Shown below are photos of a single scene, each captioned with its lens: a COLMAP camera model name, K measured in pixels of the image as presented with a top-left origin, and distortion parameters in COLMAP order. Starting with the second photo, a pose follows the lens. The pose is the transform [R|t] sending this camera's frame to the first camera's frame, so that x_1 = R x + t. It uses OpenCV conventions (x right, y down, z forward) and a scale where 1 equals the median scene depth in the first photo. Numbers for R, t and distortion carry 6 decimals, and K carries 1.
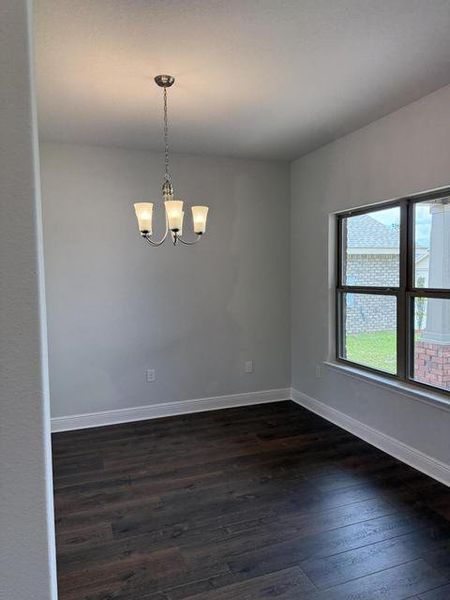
lens RADIAL K [[417.1, 0, 224.1], [0, 417.1, 312.0], [0, 0, 1]] dist [-0.000867, -0.001242]
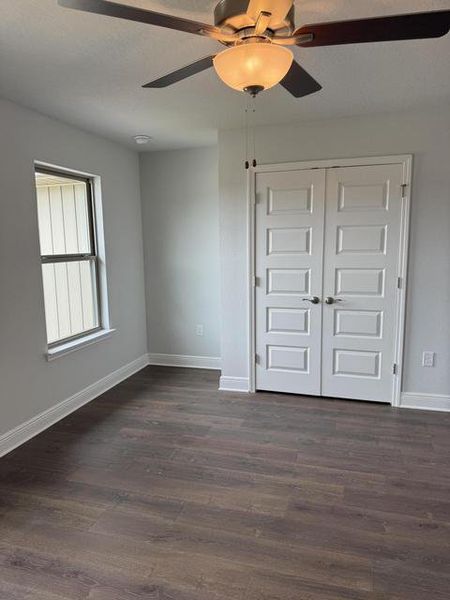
lens RADIAL K [[424.7, 0, 225.0], [0, 424.7, 300.0], [0, 0, 1]] dist [-0.005273, -0.003980]
pose [[-0.798214, -0.067599, 0.598569, -0.563189], [0.066759, 0.977634, 0.199435, -0.133578], [-0.598663, 0.199152, -0.775849, 1.625984]]
